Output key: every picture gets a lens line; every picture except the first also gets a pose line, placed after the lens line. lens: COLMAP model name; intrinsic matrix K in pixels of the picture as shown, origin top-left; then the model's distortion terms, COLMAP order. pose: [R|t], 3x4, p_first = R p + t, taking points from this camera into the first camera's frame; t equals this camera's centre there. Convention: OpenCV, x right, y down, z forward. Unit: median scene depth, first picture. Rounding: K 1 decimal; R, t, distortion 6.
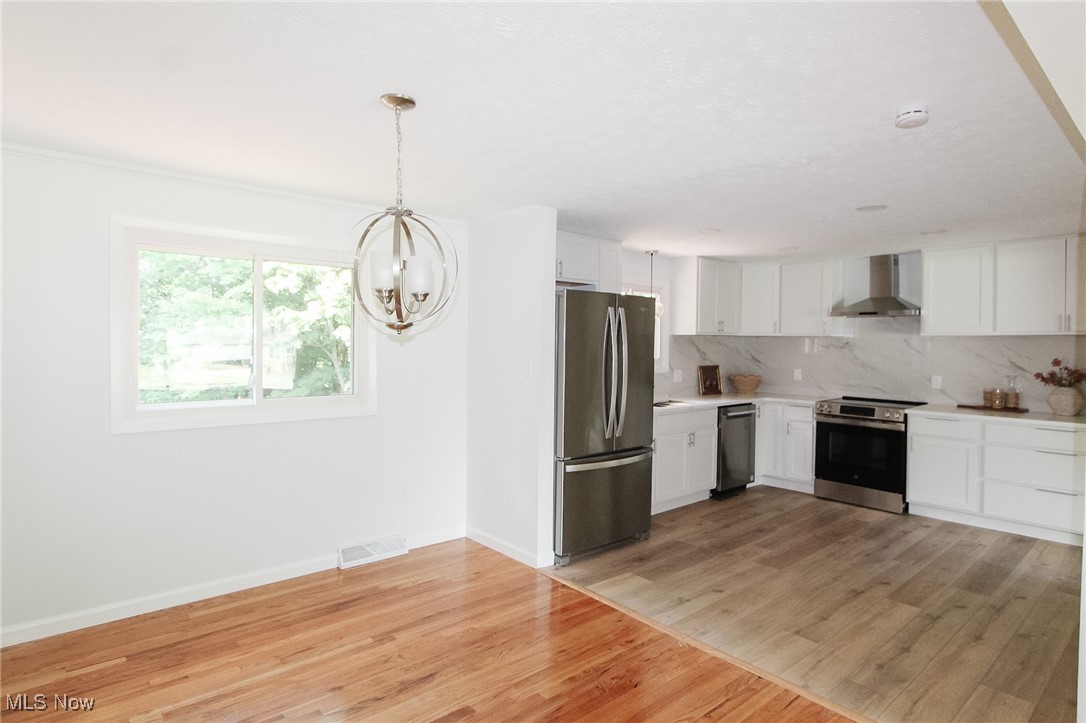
lens RADIAL K [[586.9, 0, 542.3], [0, 586.9, 356.6], [0, 0, 1]] dist [-0.006358, -0.002342]
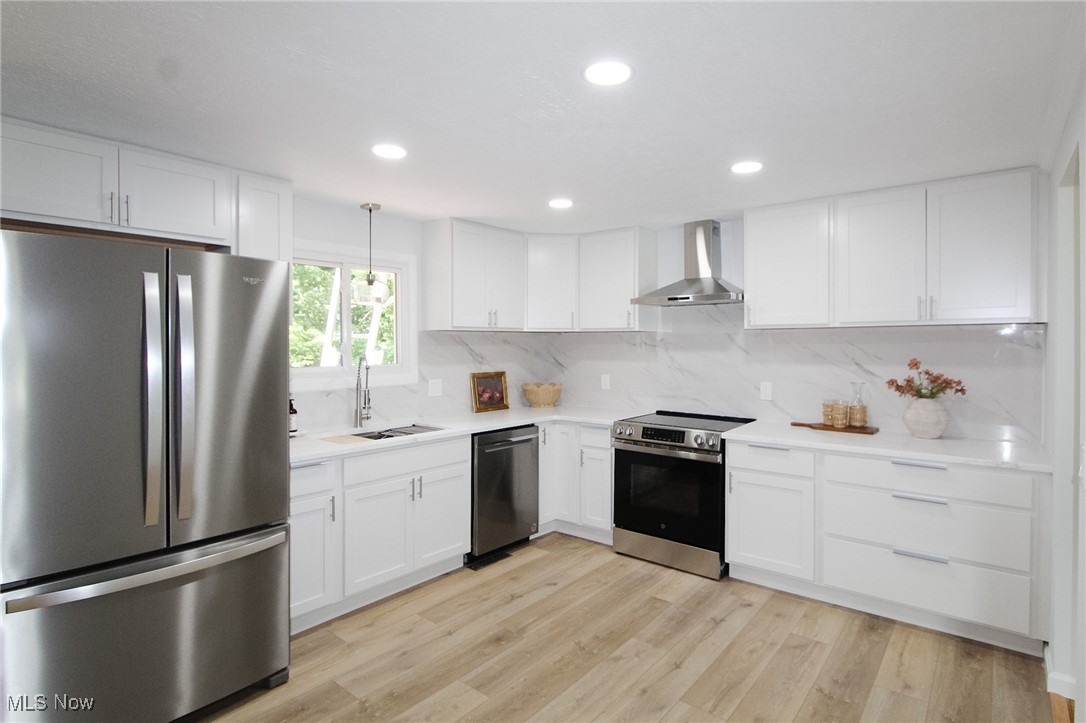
lens RADIAL K [[533.6, 0, 543.6], [0, 533.6, 360.1], [0, 0, 1]] dist [-0.023058, -0.000366]
pose [[0.988570, -0.012503, 0.150241, 0.309974], [0.011832, 0.999916, 0.005356, -0.003437], [-0.150296, -0.003518, 0.988635, 0.396216]]
